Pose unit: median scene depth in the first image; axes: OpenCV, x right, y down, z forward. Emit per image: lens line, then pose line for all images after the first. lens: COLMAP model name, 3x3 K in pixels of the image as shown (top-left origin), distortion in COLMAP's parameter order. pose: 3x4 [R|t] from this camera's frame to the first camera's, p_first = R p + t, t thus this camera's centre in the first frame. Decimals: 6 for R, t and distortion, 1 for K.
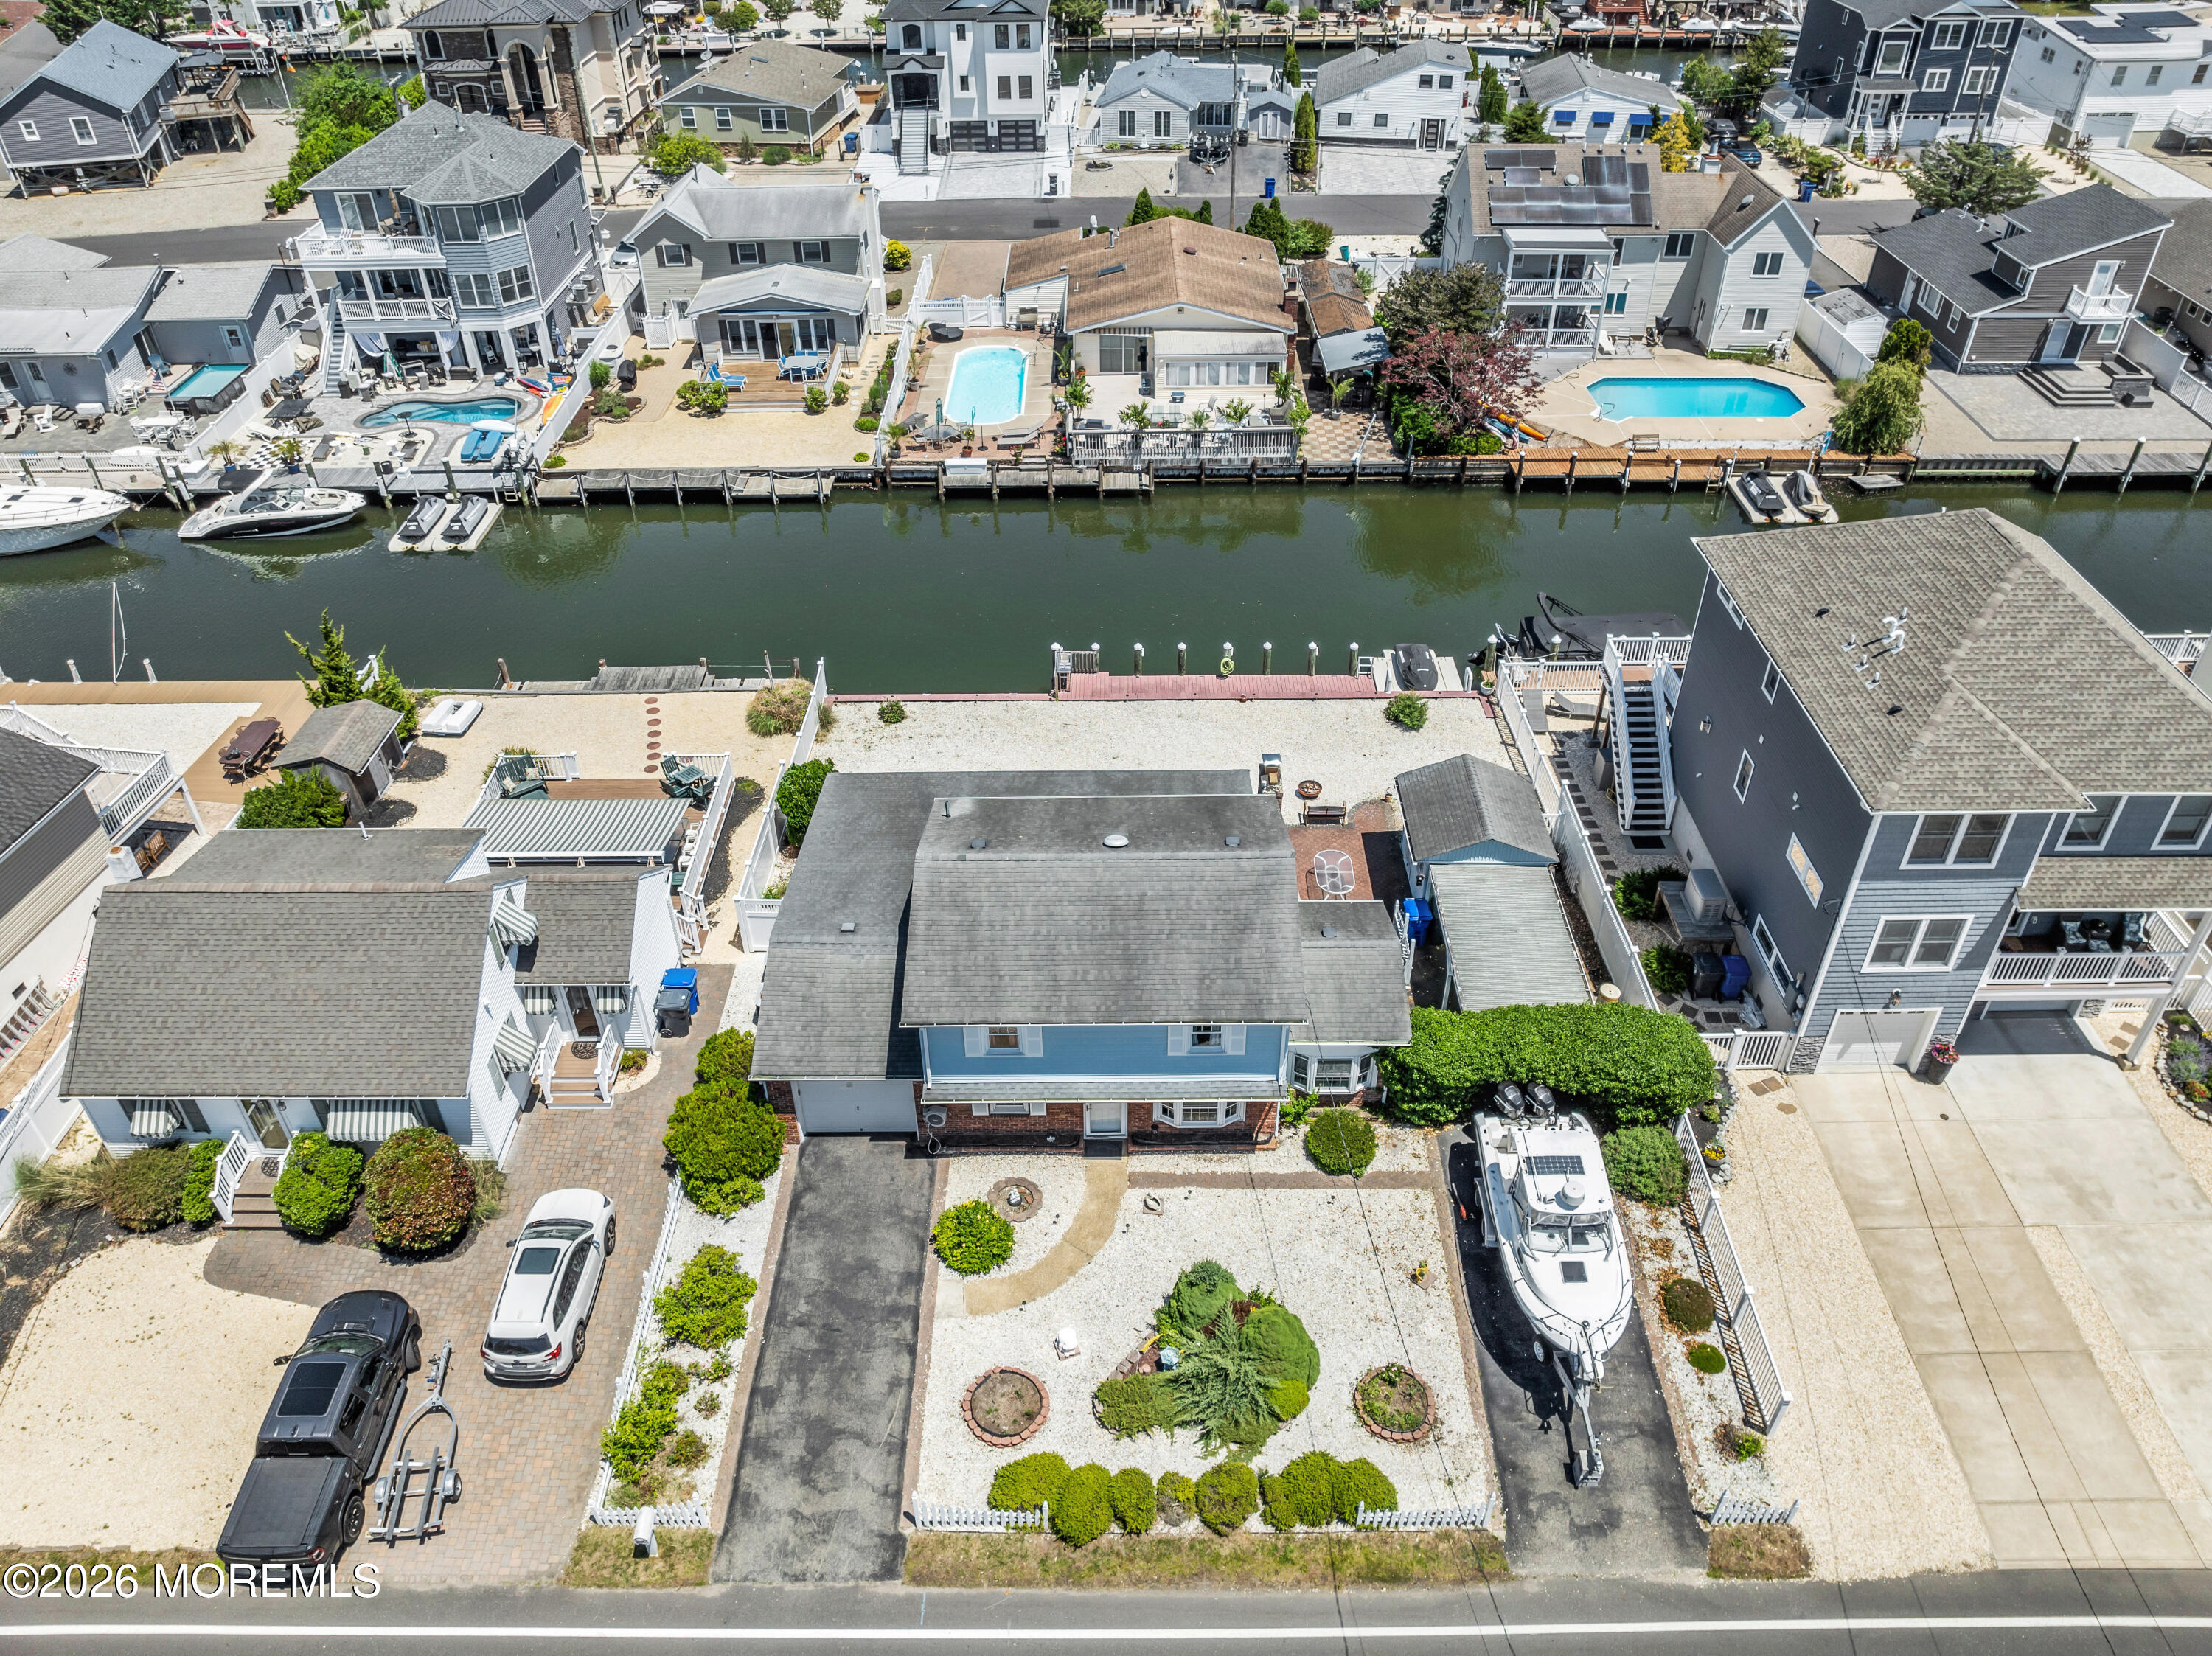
lens RADIAL K [[1568.1, 0, 1107.3], [0, 1568.1, 823.8], [0, 0, 1]] dist [-0.037004, 0.003330]
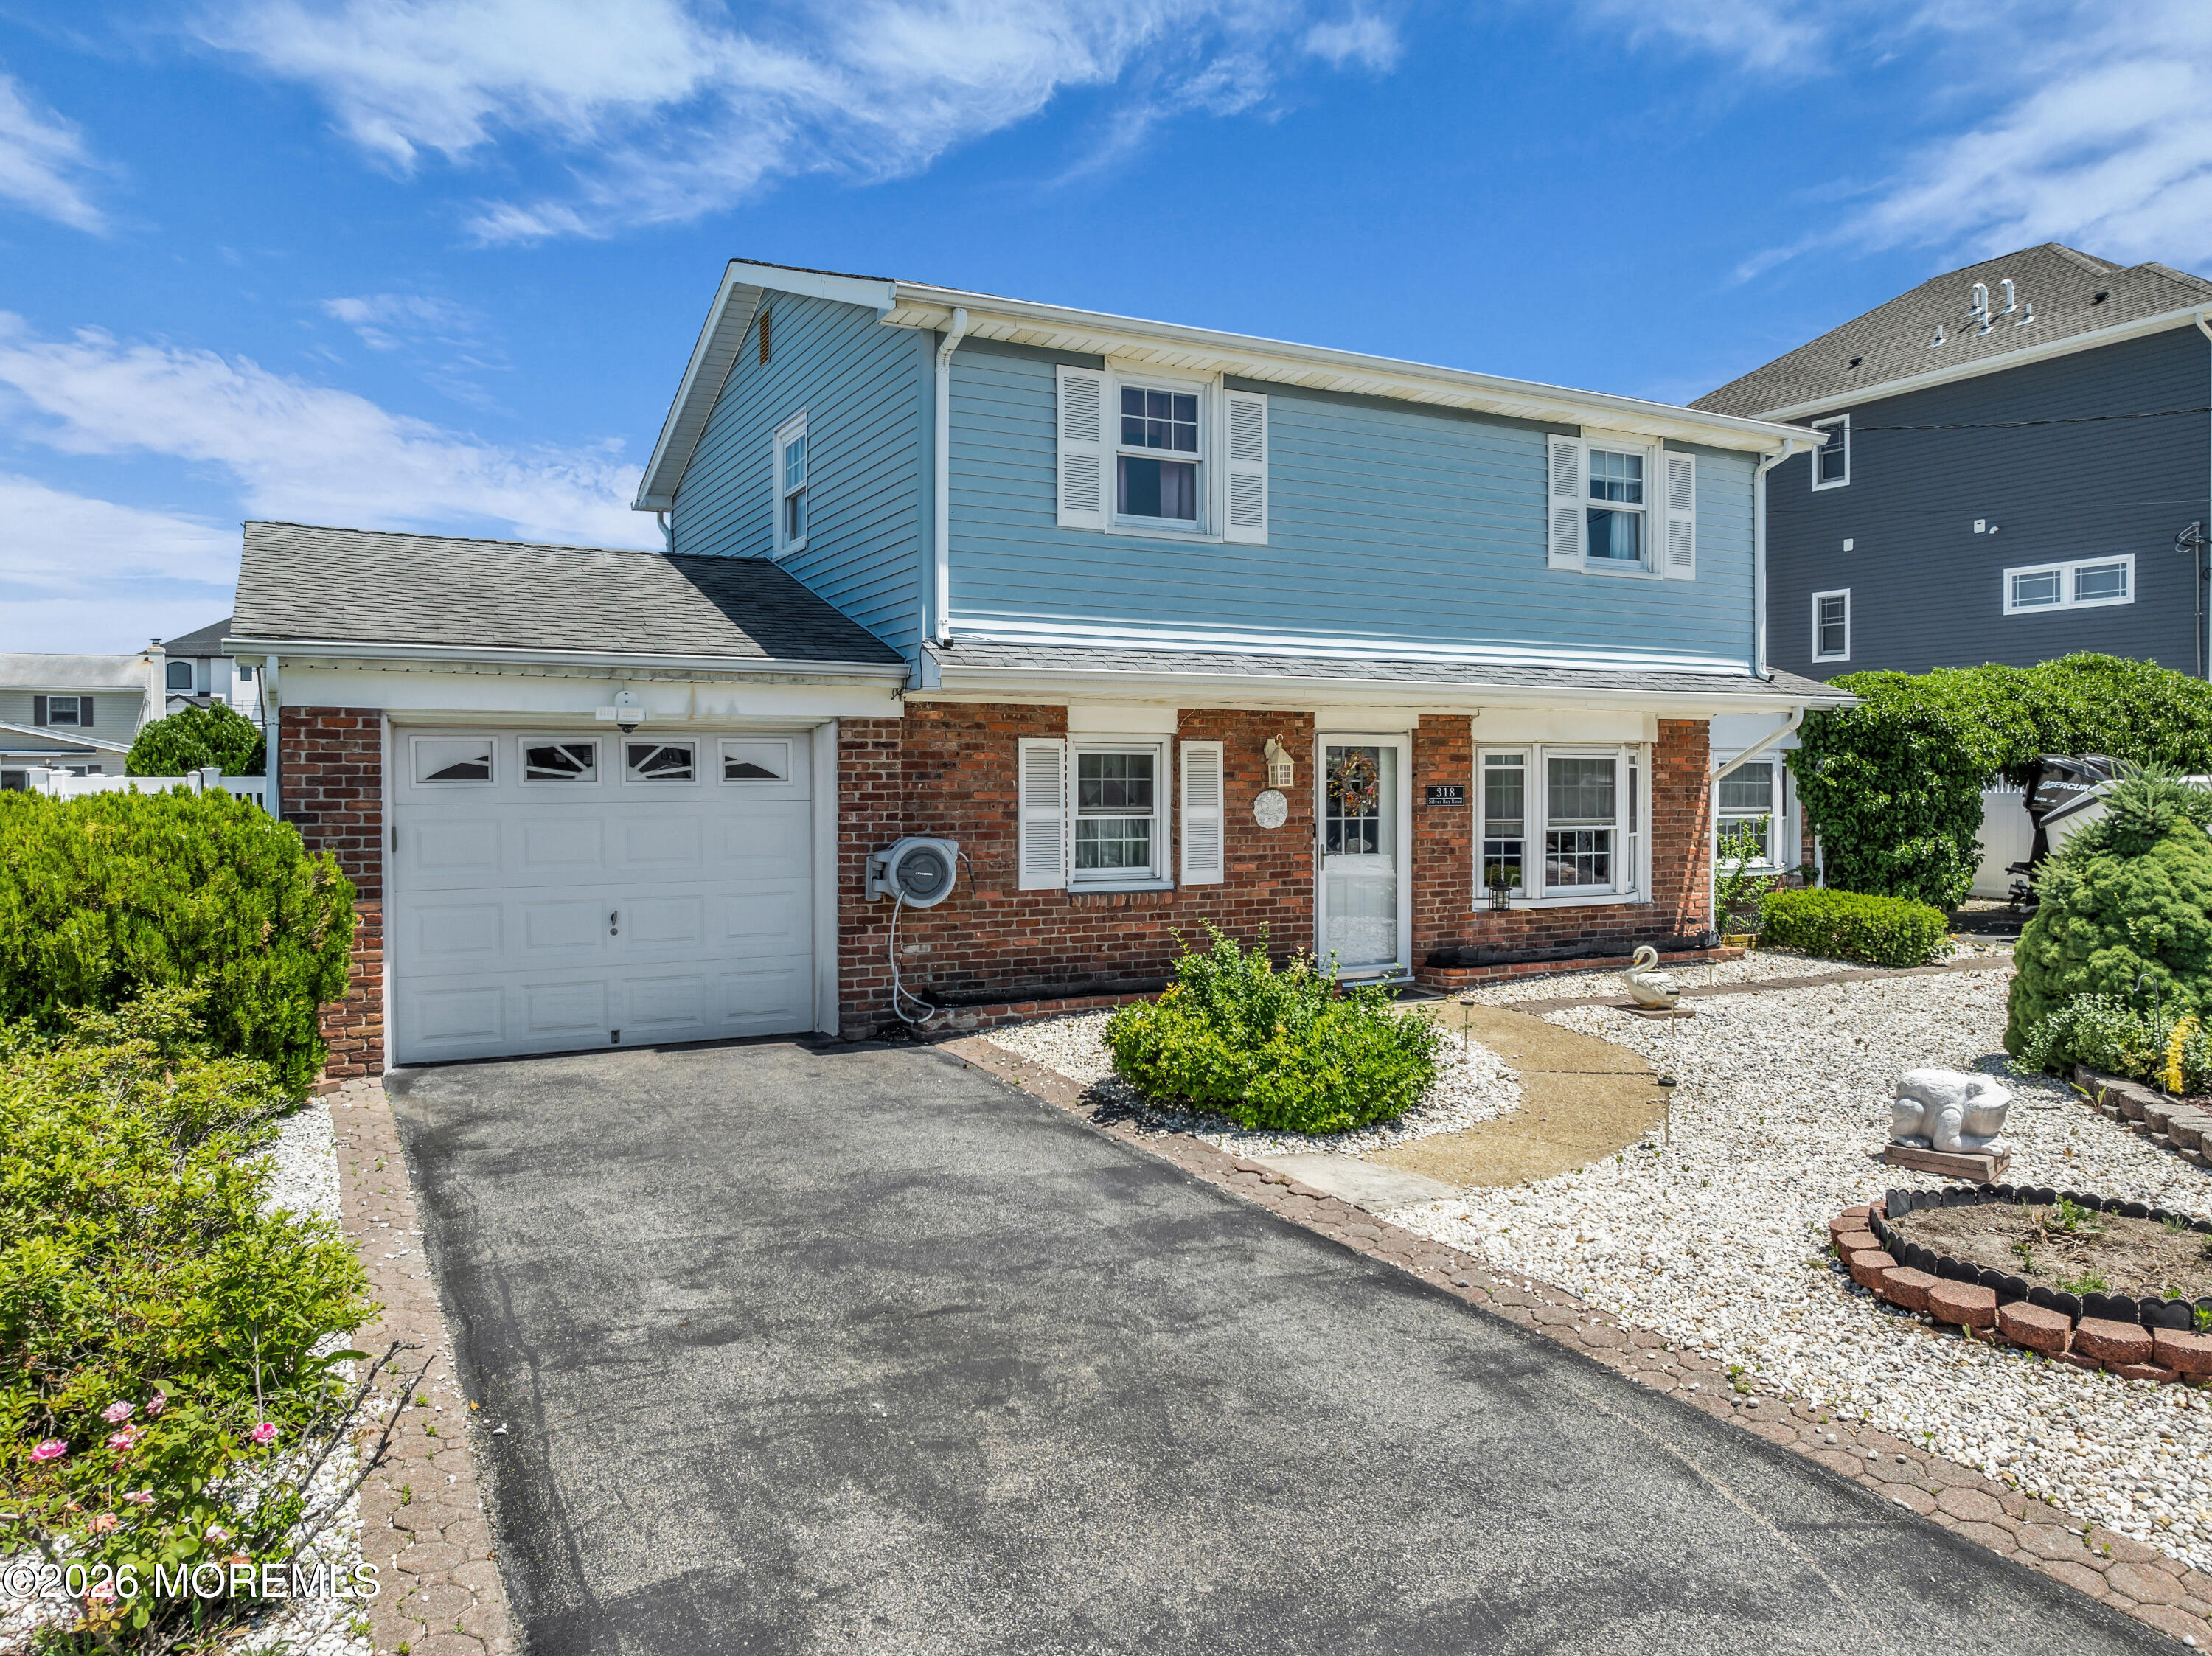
lens RADIAL K [[1566.3, 0, 1108.4], [0, 1566.3, 816.4], [0, 0, 1]] dist [-0.038003, -0.004983]
pose [[0.882328, -0.003048, 0.470626, -0.246178], [0.280889, 0.805762, -0.521391, 0.389270], [-0.377624, 0.592231, 0.711802, 0.882298]]
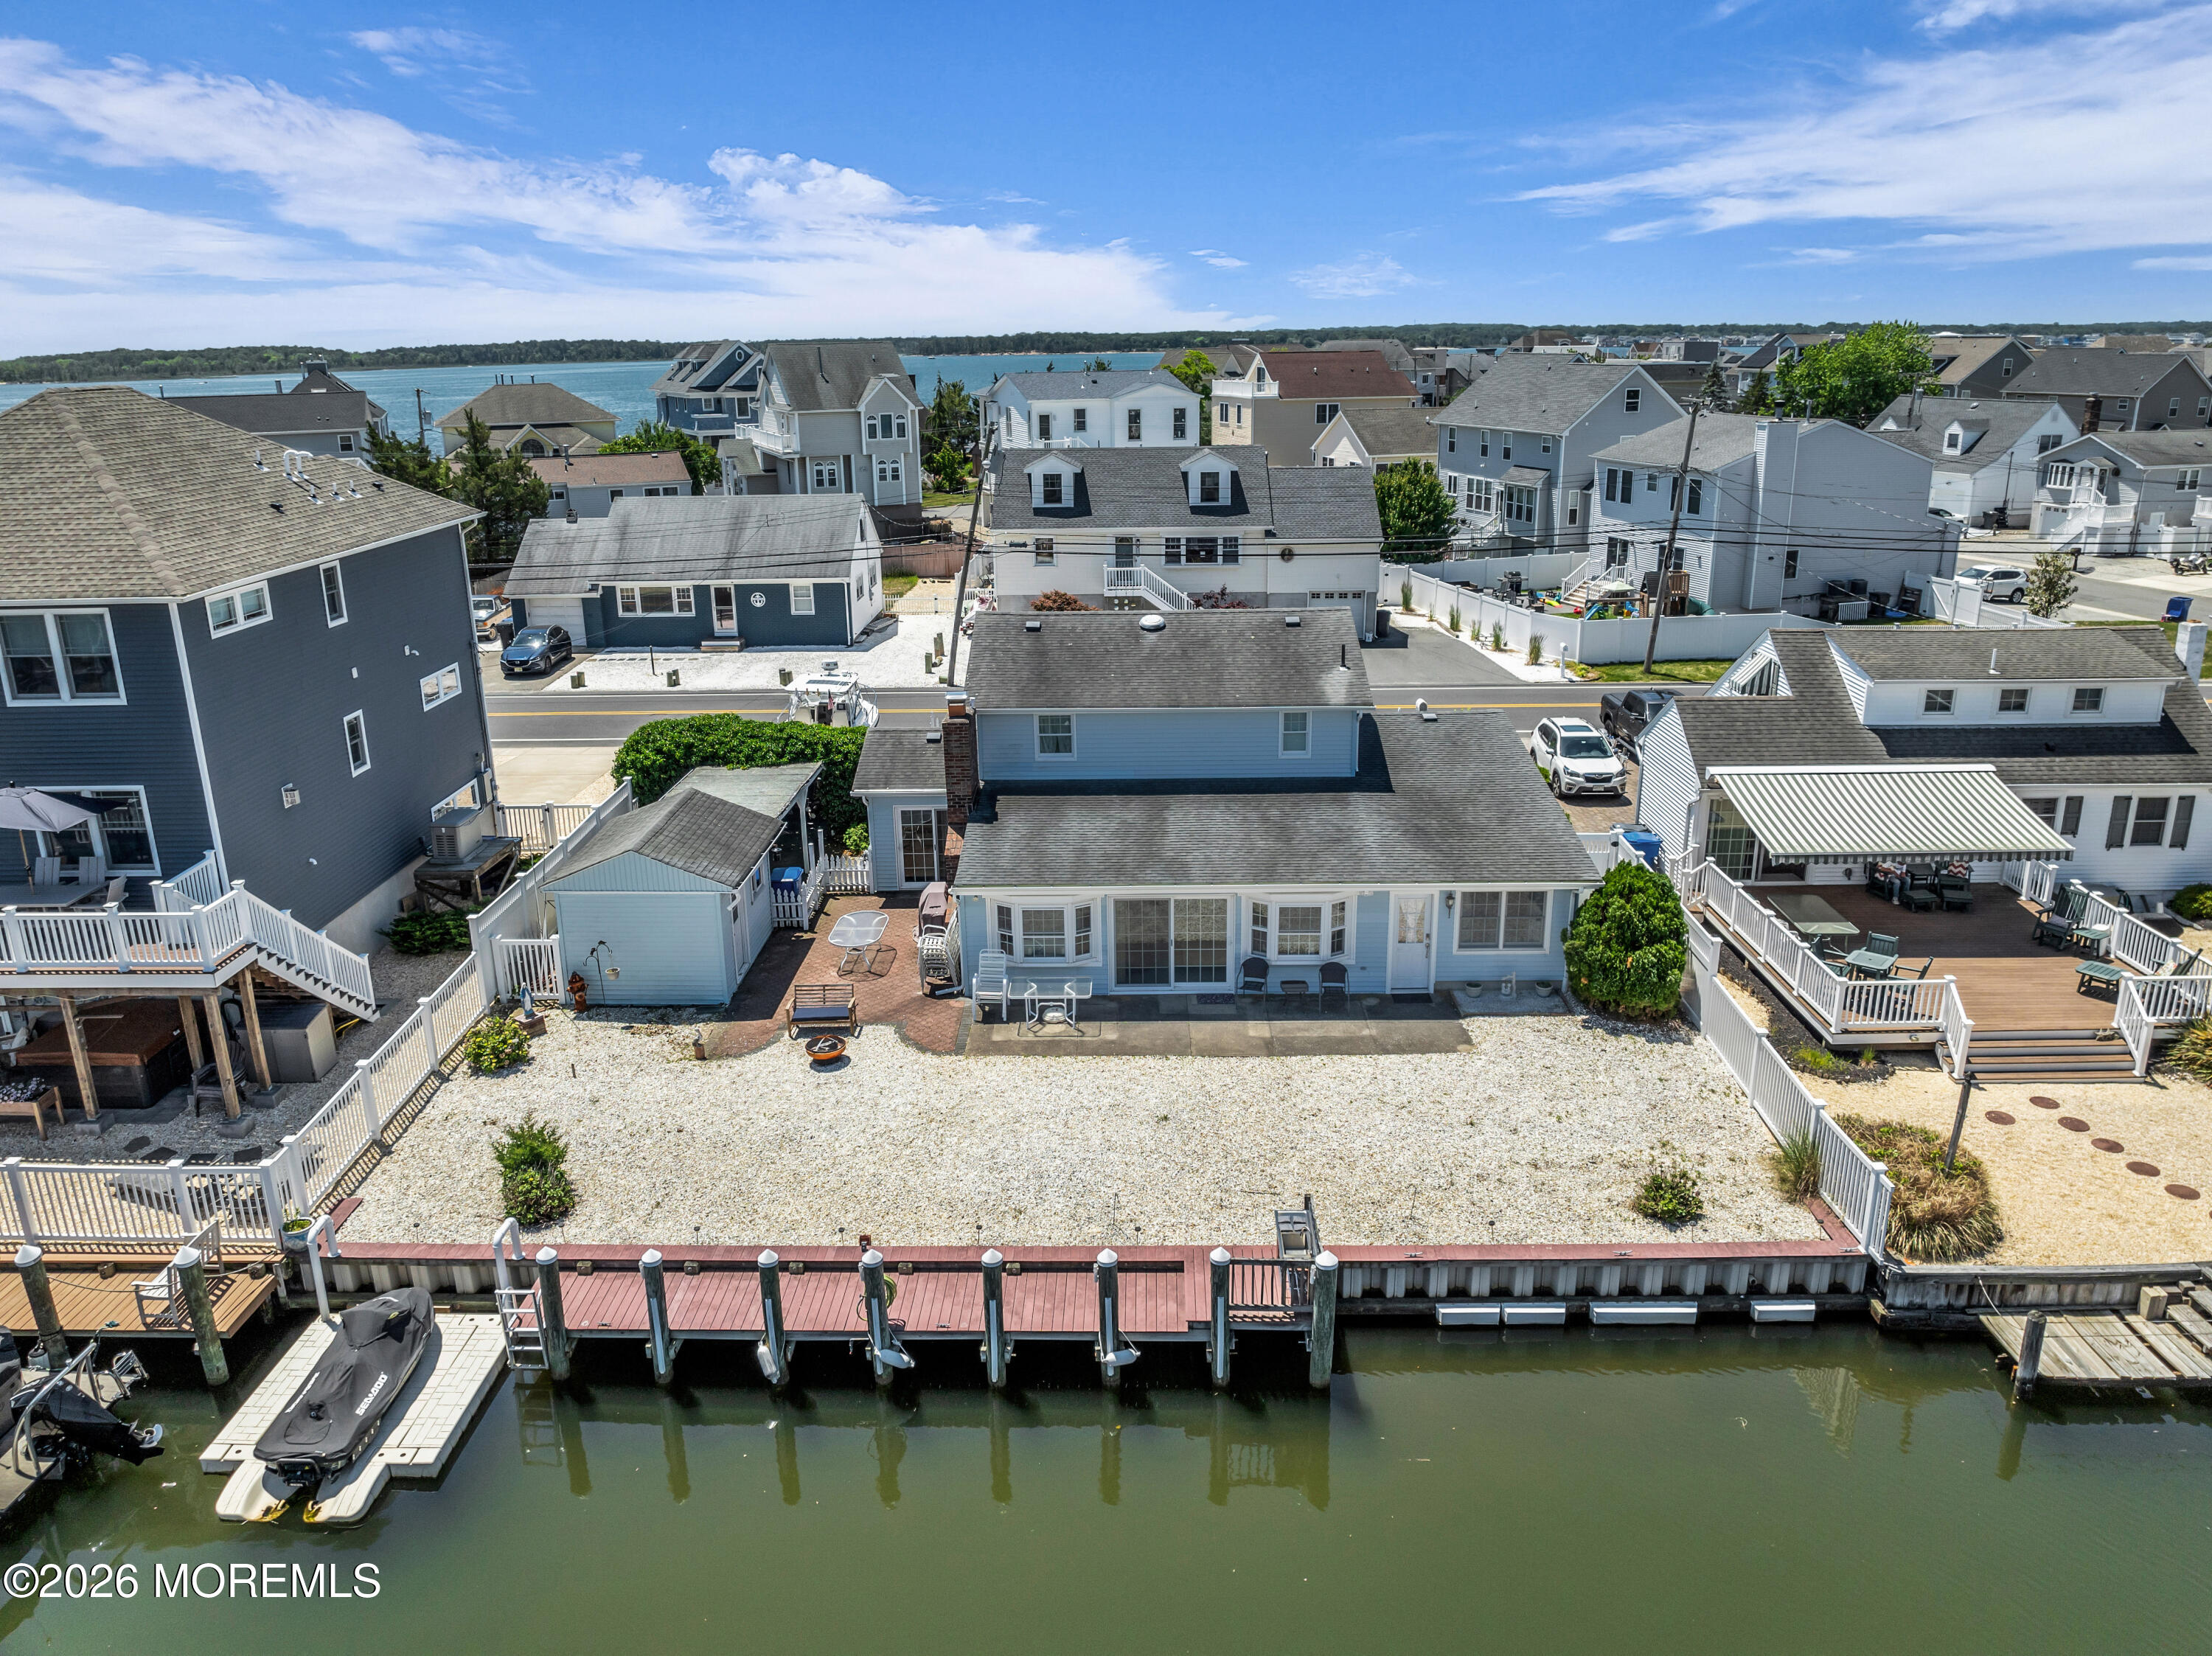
lens RADIAL K [[1554.7, 0, 1106.0], [0, 1554.7, 828.0], [0, 0, 1]] dist [-0.039721, -0.005075]
pose [[-0.999677, 0.019175, 0.016674, 0.021468], [0.024730, 0.583254, 0.811913, -0.807848], [0.005843, 0.812063, -0.583540, 1.919526]]
